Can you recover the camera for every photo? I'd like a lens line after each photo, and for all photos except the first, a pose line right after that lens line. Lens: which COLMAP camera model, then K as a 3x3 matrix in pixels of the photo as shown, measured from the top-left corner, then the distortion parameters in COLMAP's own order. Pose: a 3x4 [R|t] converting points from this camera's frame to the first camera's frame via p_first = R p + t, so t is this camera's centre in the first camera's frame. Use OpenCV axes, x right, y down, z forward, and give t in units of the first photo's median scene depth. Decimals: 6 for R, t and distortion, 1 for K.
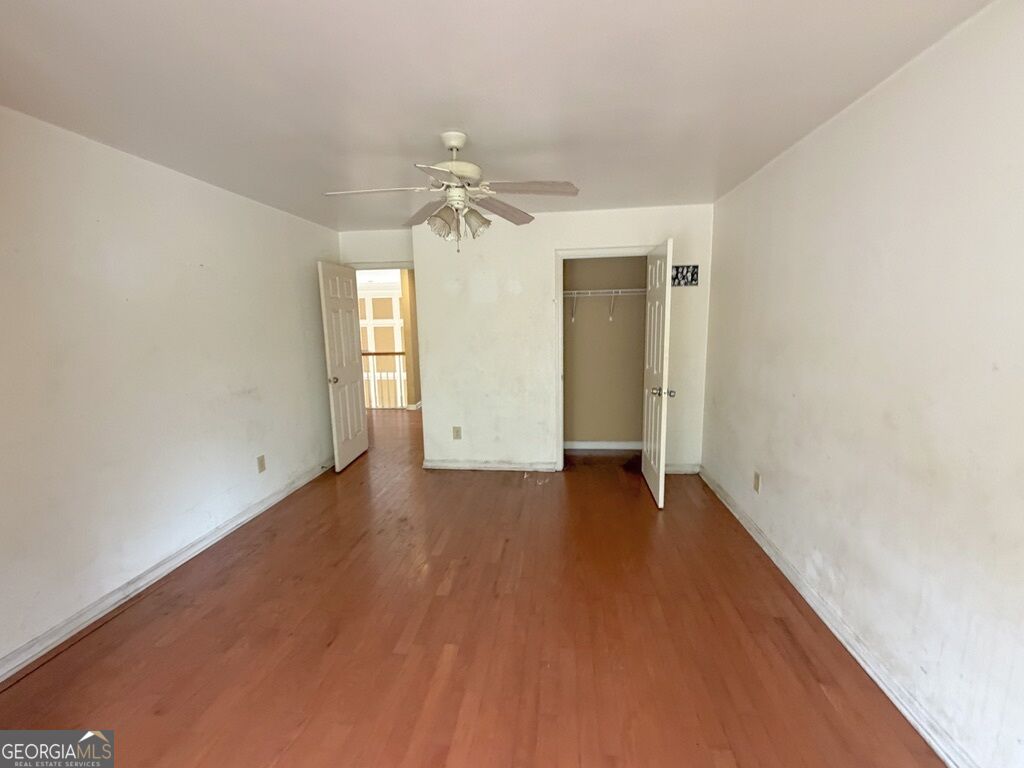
lens RADIAL K [[409.2, 0, 507.7], [0, 409.2, 381.3], [0, 0, 1]] dist [0.006980, 0.000208]
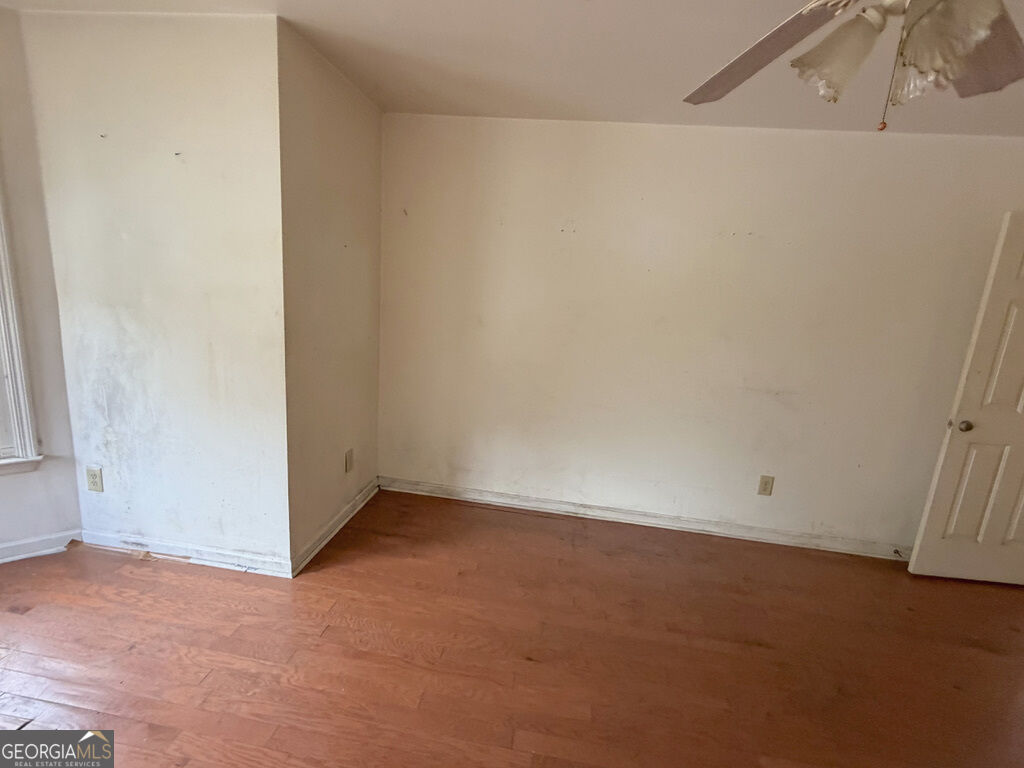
lens RADIAL K [[459.9, 0, 515.9], [0, 459.9, 381.6], [0, 0, 1]] dist [-0.000090, -0.000024]
pose [[0.005002, 0.220045, -0.975477, 0.222328], [-0.226221, 0.950449, 0.213239, -0.070754], [0.974063, 0.219606, 0.054533, 0.446882]]
